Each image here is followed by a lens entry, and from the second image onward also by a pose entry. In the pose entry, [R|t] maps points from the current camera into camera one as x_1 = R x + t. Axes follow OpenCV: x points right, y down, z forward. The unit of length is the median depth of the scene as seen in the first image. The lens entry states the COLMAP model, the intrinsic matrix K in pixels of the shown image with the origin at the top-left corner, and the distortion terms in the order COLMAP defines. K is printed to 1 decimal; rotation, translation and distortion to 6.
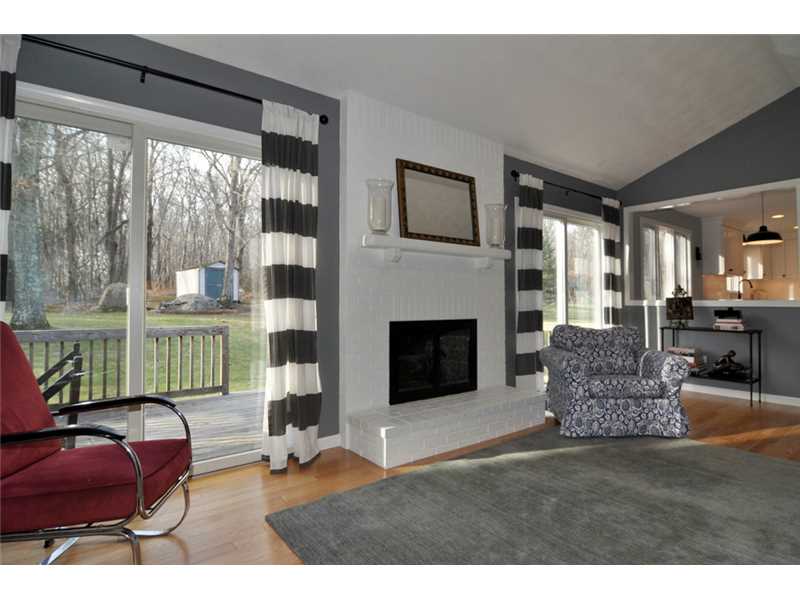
lens RADIAL K [[446.3, 0, 410.3], [0, 446.3, 299.4], [0, 0, 1]] dist [0.000489, -0.001468]
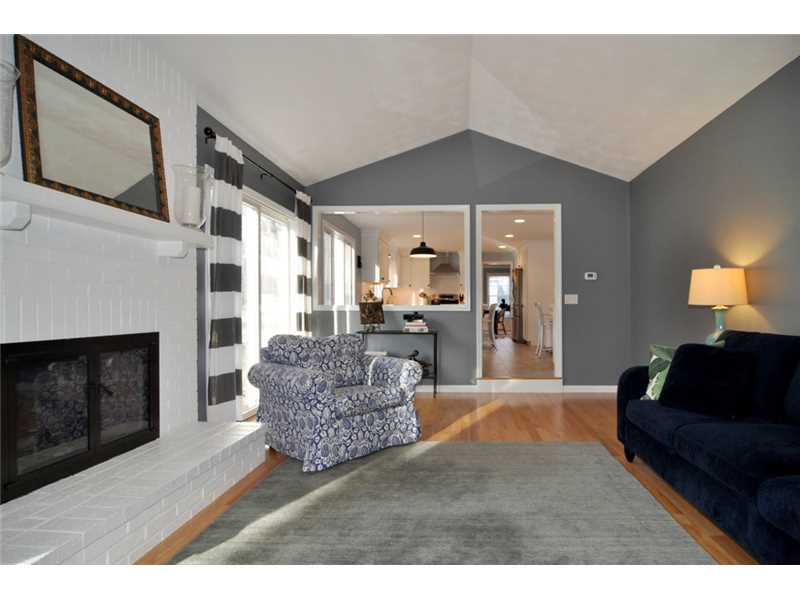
lens RADIAL K [[445.2, 0, 427.1], [0, 445.2, 310.4], [0, 0, 1]] dist [-0.014824, -0.002157]
pose [[0.625583, -0.005777, 0.780136, -0.119257], [-0.001789, 0.999959, 0.008840, 0.005097], [-0.780155, -0.006925, 0.625548, 0.275904]]
